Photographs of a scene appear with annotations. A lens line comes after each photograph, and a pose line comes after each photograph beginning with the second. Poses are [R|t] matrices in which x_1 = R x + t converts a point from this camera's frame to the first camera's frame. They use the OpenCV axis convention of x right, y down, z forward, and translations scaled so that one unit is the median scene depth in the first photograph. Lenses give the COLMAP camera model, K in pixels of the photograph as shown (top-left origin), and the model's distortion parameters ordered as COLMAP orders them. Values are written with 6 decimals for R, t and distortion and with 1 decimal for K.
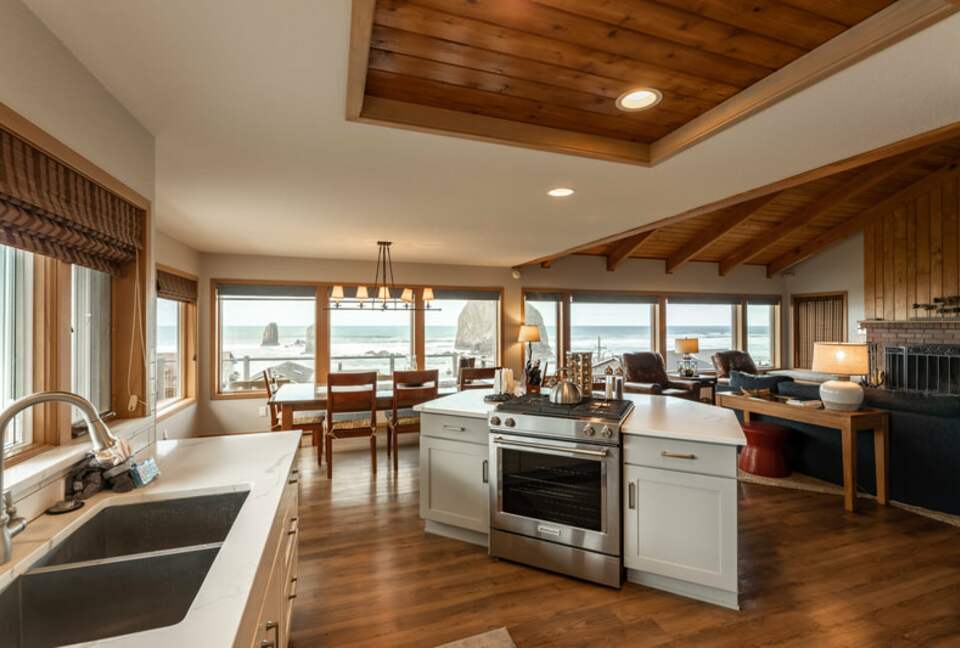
lens RADIAL K [[413.0, 0, 468.4], [0, 413.0, 321.1], [0, 0, 1]] dist [0.006032, -0.000079]
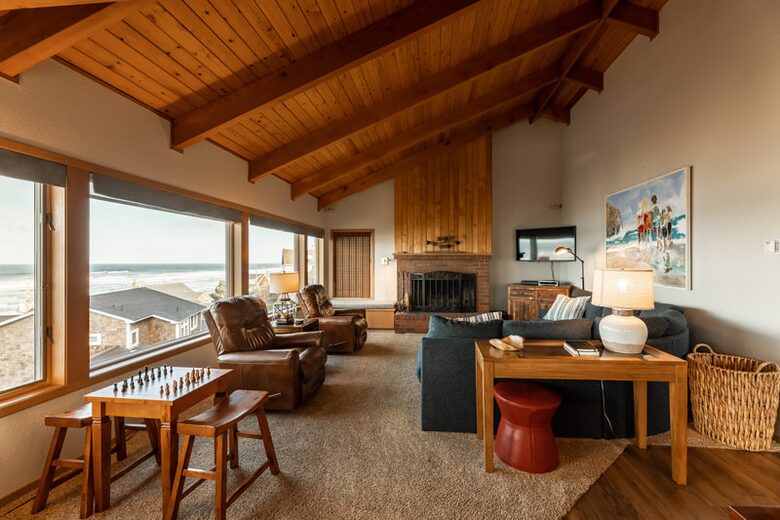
lens RADIAL K [[324.9, 0, 388.3], [0, 324.9, 261.8], [0, 0, 1]] dist [0.019962, 0.000409]
pose [[0.385974, -0.001425, 0.922509, 0.061332], [-0.006912, 0.999966, 0.004437, 0.018589], [-0.922484, -0.008089, 0.385951, 0.621032]]
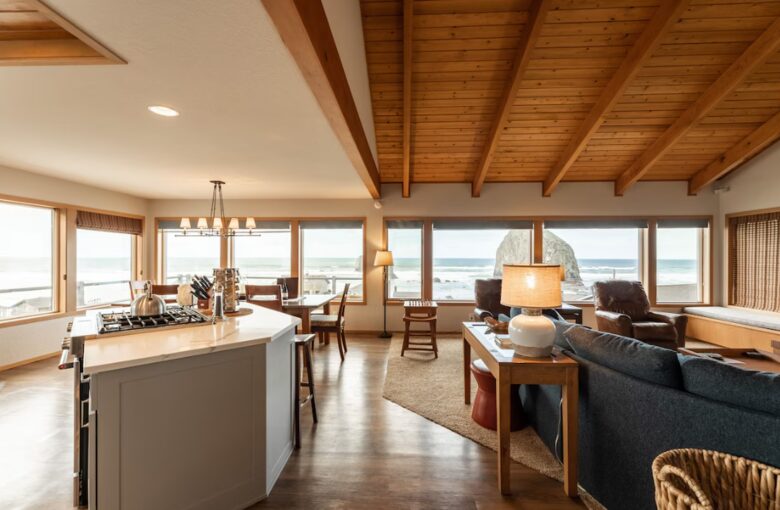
lens RADIAL K [[332.3, 0, 378.6], [0, 332.3, 257.0], [0, 0, 1]] dist [-0.001492, 0.000593]
pose [[0.934122, 0.004569, -0.356926, 0.438575], [-0.001752, 0.999965, 0.008215, 0.018379], [0.356951, -0.007048, 0.934097, 0.173558]]
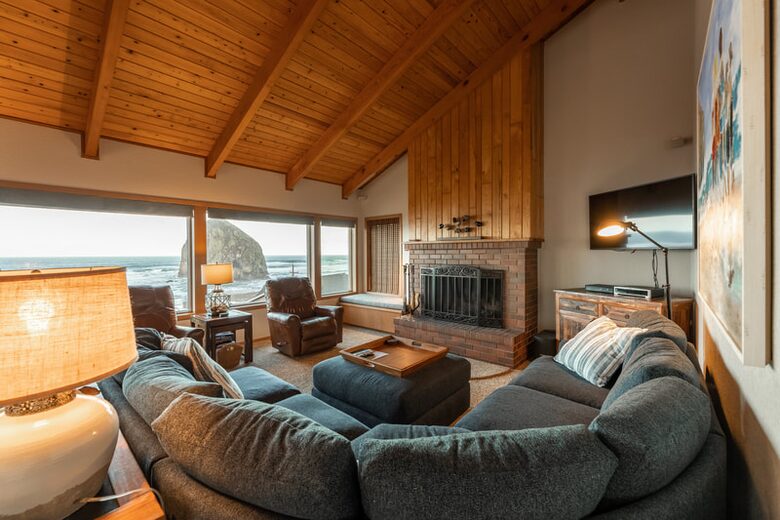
lens RADIAL K [[324.9, 0, 394.4], [0, 324.9, 256.1], [0, 0, 1]] dist [0.019962, 0.000409]
pose [[0.851047, -0.006447, 0.525049, 0.500937], [-0.000473, 0.999915, 0.013044, 0.021217], [-0.525089, -0.011350, 0.850972, 0.350004]]
